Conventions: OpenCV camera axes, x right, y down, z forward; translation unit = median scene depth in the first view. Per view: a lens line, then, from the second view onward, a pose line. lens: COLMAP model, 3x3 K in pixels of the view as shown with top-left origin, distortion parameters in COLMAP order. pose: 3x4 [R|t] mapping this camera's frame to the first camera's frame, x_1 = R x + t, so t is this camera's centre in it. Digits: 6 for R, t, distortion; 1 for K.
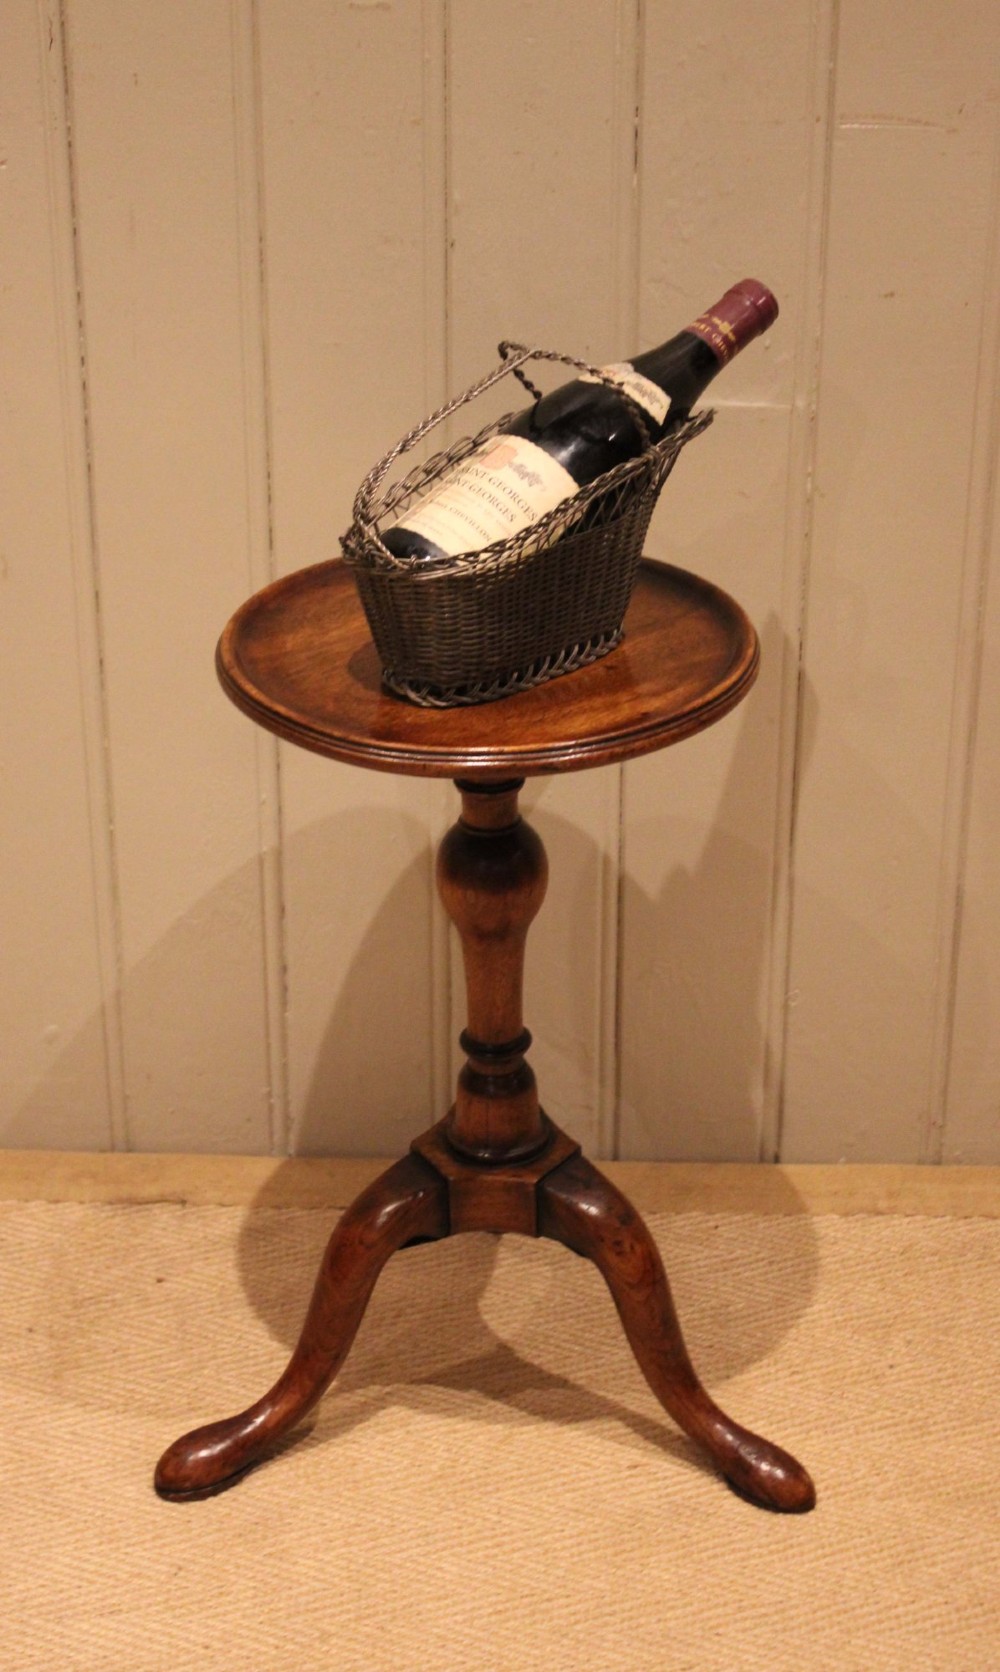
lens RADIAL K [[3076.0, 0, 392.6], [0, 3076.0, 777.6], [0, 0, 1]] dist [-0.024699, 0.000000]
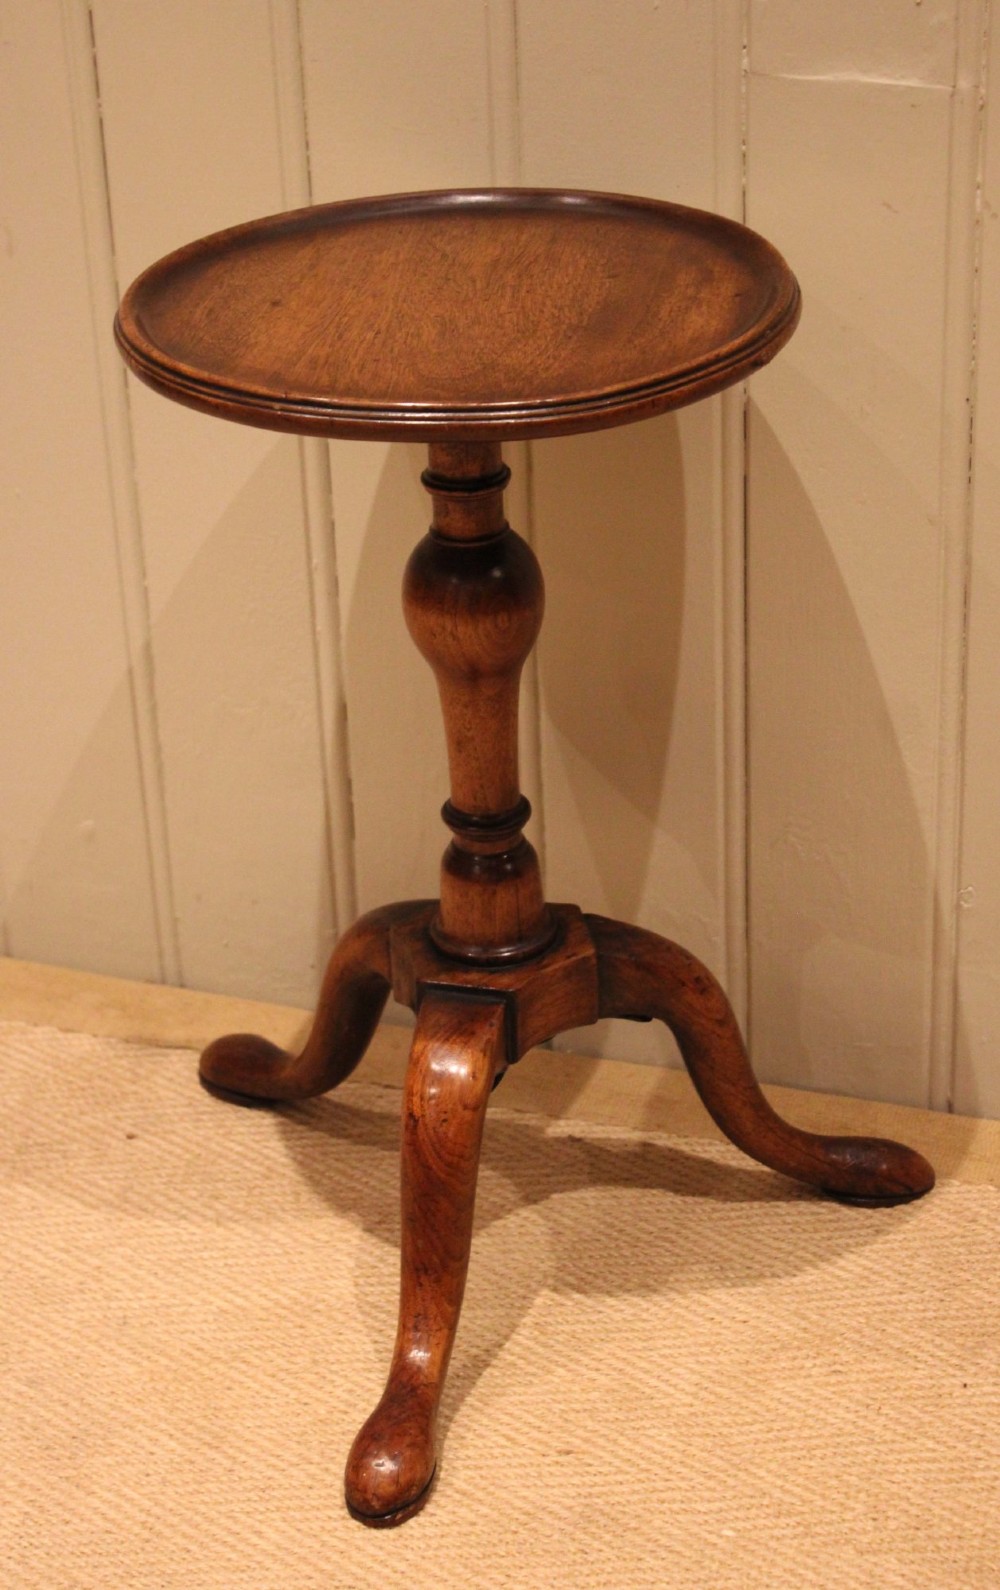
lens RADIAL K [[3169.0, 0, 462.7], [0, 3169.0, 794.4], [0, 0, 1]] dist [-0.004723, 0.000000]
pose [[0.955453, 0.118032, -0.270514, 0.242106], [-0.111697, 0.992987, 0.038751, 0.032417], [0.273191, -0.006809, 0.961936, 0.226227]]
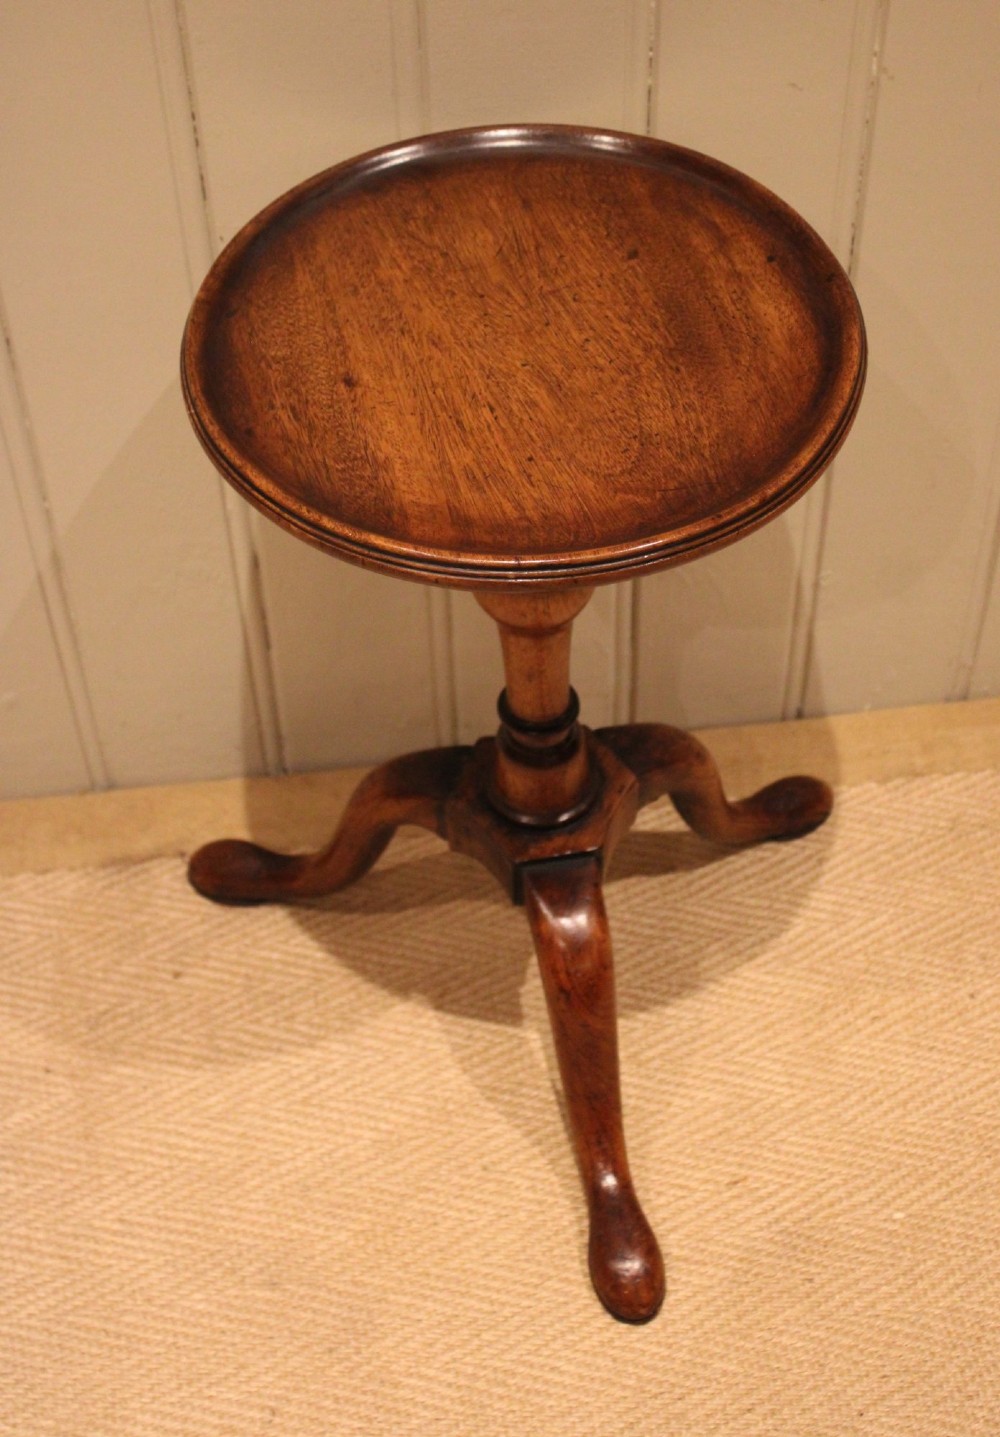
lens RADIAL K [[2259.9, 0, 494.1], [0, 2259.9, 637.5], [0, 0, 1]] dist [-0.051248, 0.000000]
pose [[0.986782, -0.127006, 0.100653, -0.039681], [0.083023, 0.929615, 0.359059, -0.175783], [-0.139172, -0.345957, 0.927871, 0.423013]]
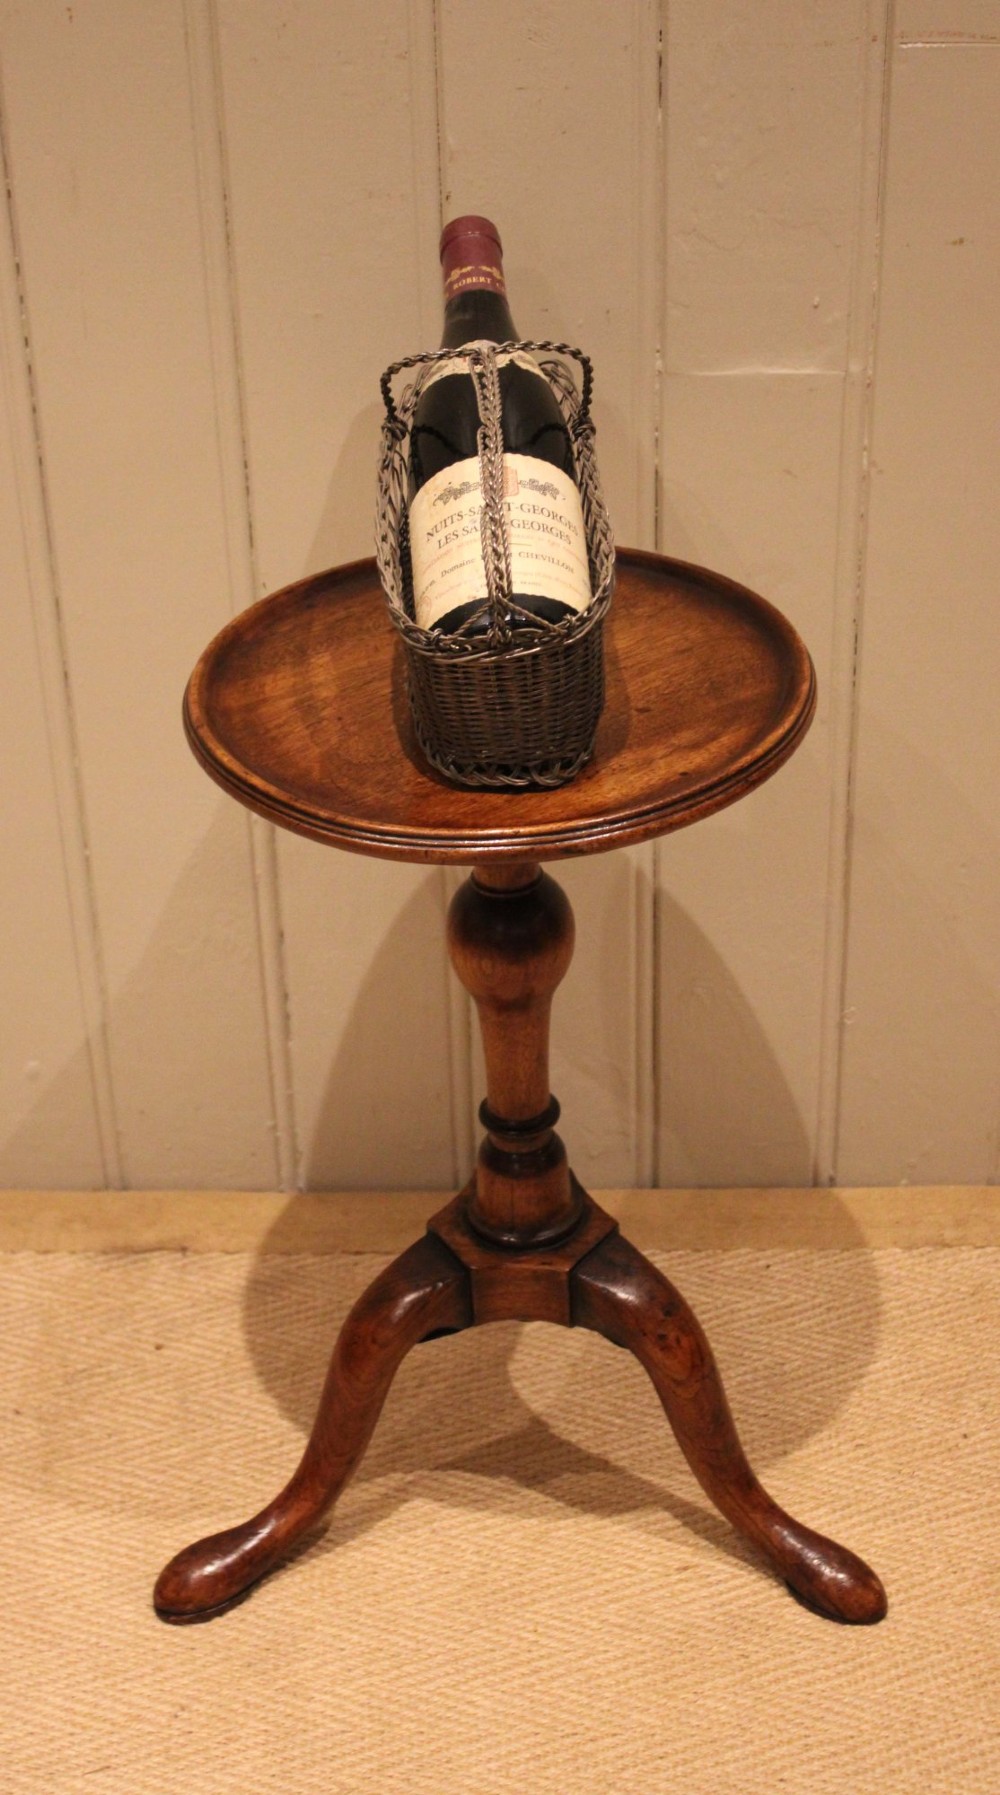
lens RADIAL K [[2940.7, 0, 392.3], [0, 2940.7, 892.3], [0, 0, 1]] dist [-0.025589, 0.000000]
pose [[0.999555, -0.026667, -0.013367, 0.009435], [0.027969, 0.993633, 0.109138, -0.068241], [0.010371, -0.109464, 0.993937, 0.158215]]
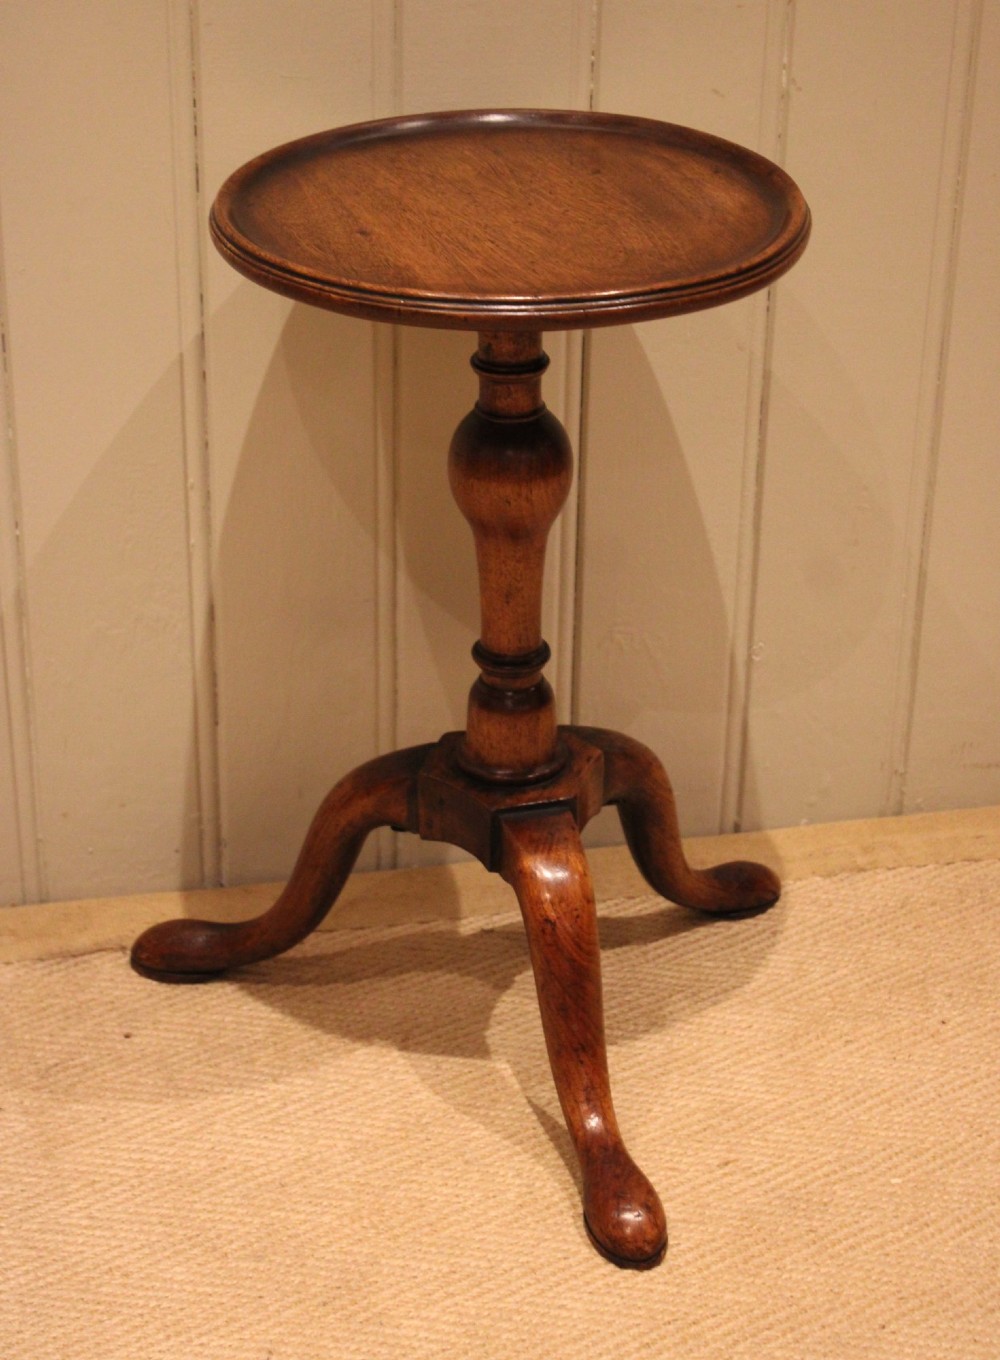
lens RADIAL K [[2722.2, 0, 438.7], [0, 2722.2, 637.4], [0, 0, 1]] dist [0.001158, 0.000000]
pose [[0.971241, -0.096980, 0.217455, -0.158095], [0.093955, 0.995282, 0.024232, 0.041601], [-0.218779, -0.003104, 0.975770, 0.230993]]
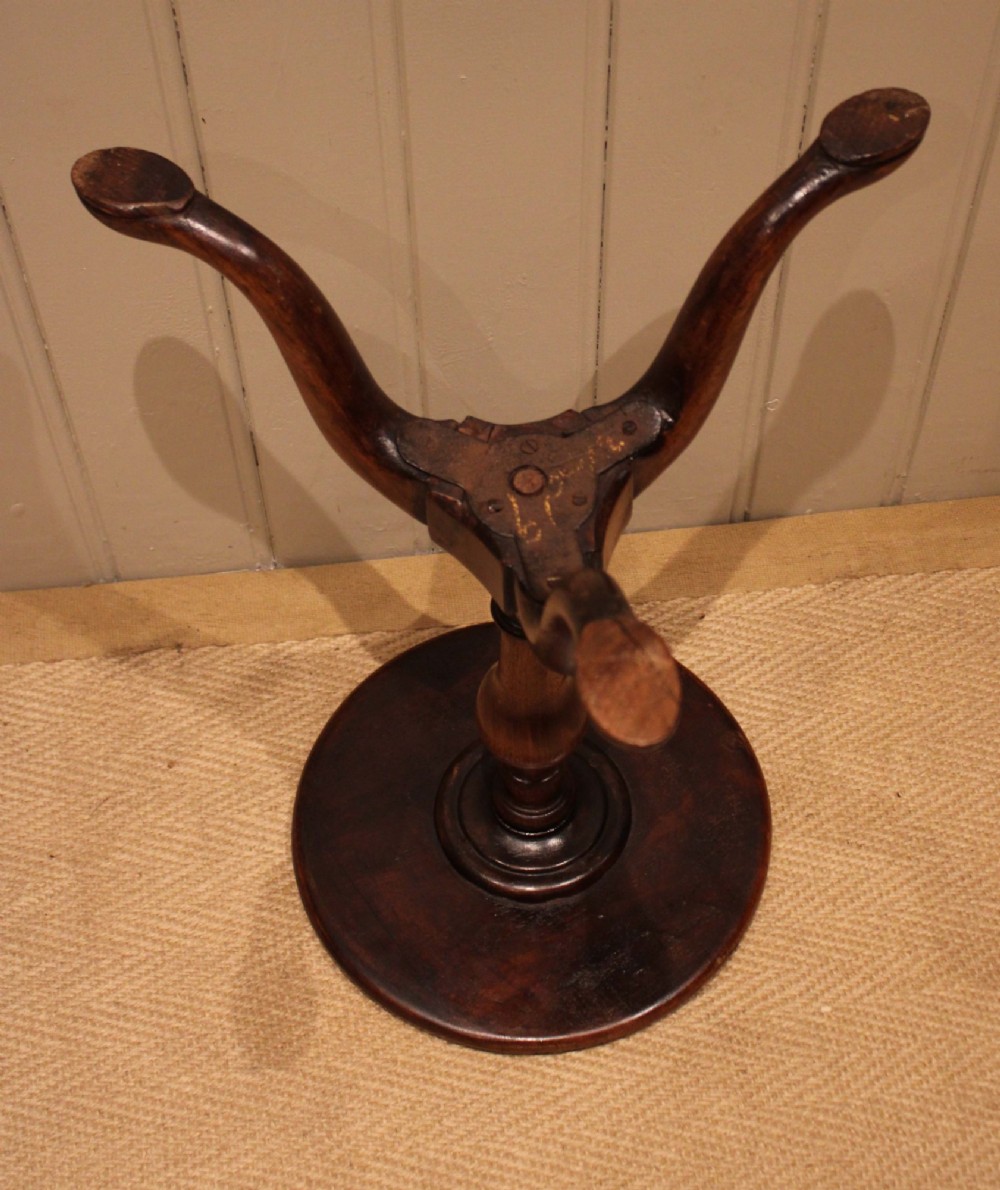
lens RADIAL K [[1925.7, 0, 501.0], [0, 1925.7, 389.4], [0, 0, 1]] dist [-0.069685, 0.000000]
pose [[0.987828, -0.121136, 0.097575, -0.016654], [0.070315, 0.907311, 0.414540, -0.213312], [-0.138747, -0.402633, 0.904785, 0.499574]]
